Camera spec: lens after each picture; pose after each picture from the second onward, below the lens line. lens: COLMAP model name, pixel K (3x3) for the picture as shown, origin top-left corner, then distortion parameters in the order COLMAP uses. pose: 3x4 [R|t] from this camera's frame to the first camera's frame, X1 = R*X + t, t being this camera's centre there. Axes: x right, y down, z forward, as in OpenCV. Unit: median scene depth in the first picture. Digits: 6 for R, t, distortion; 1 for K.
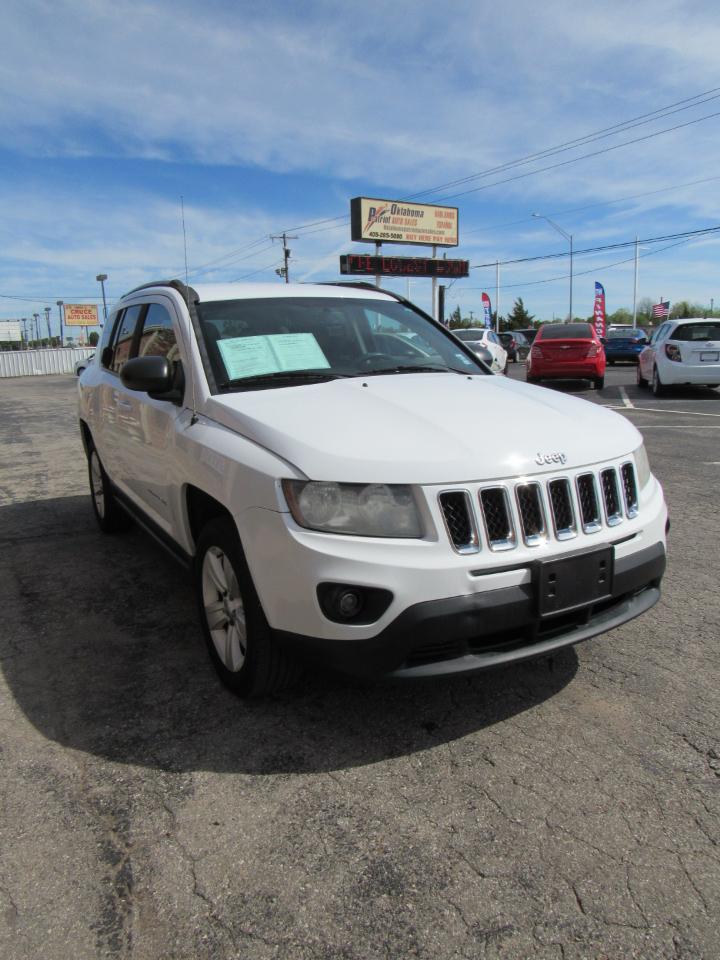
lens RADIAL K [[685.3, 0, 354.8], [0, 685.3, 480.1], [0, 0, 1]] dist [-0.033637, 0.011471]
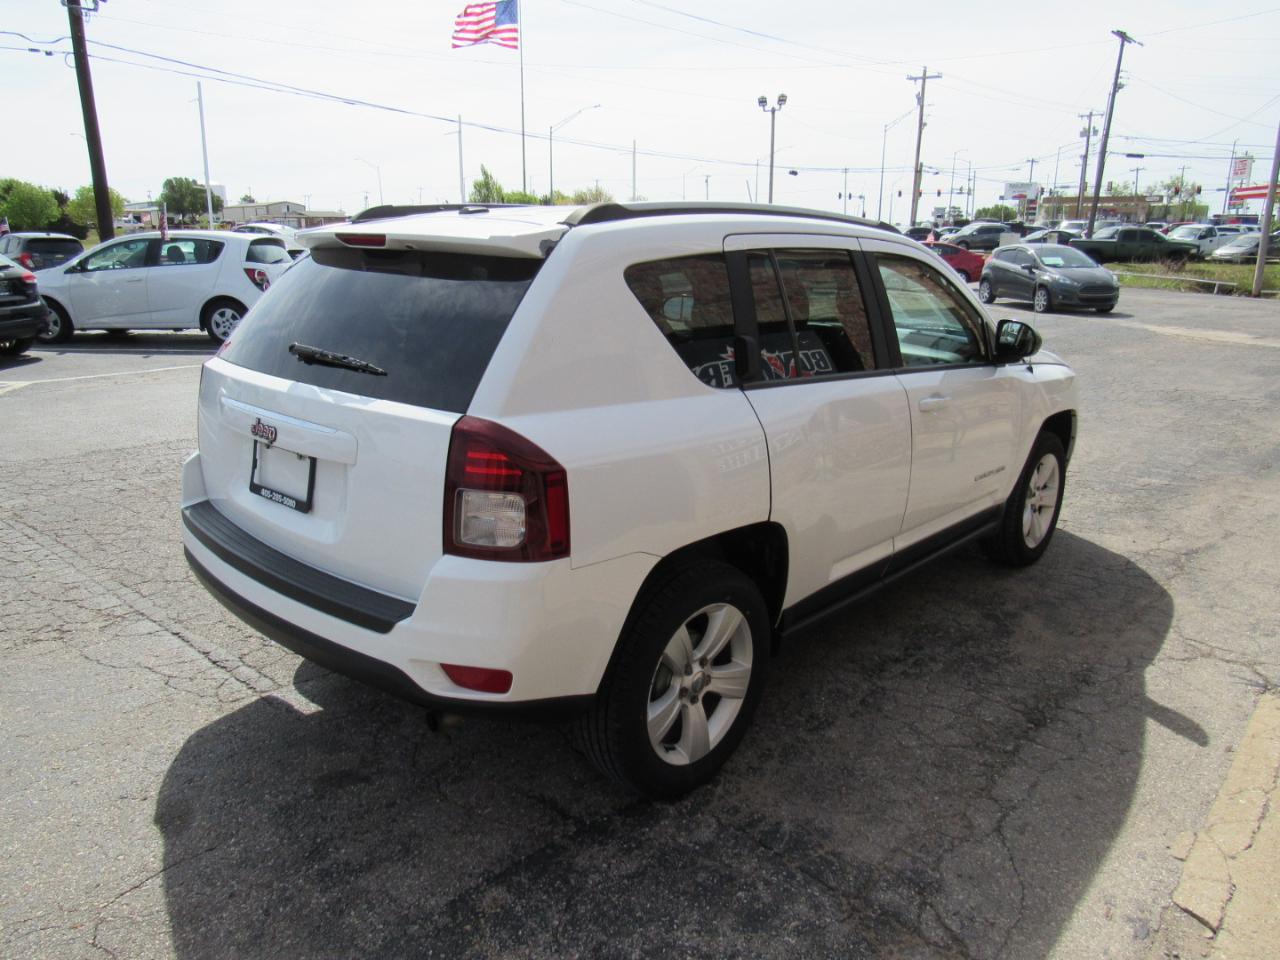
lens RADIAL K [[913.7, 0, 639.0], [0, 913.7, 475.2], [0, 0, 1]] dist [-0.033637, 0.011471]
pose [[-0.298761, -0.225515, 0.927300, -1.723819], [0.185442, 0.939438, 0.288214, -0.554691], [-0.936137, 0.258067, -0.238848, 2.334576]]
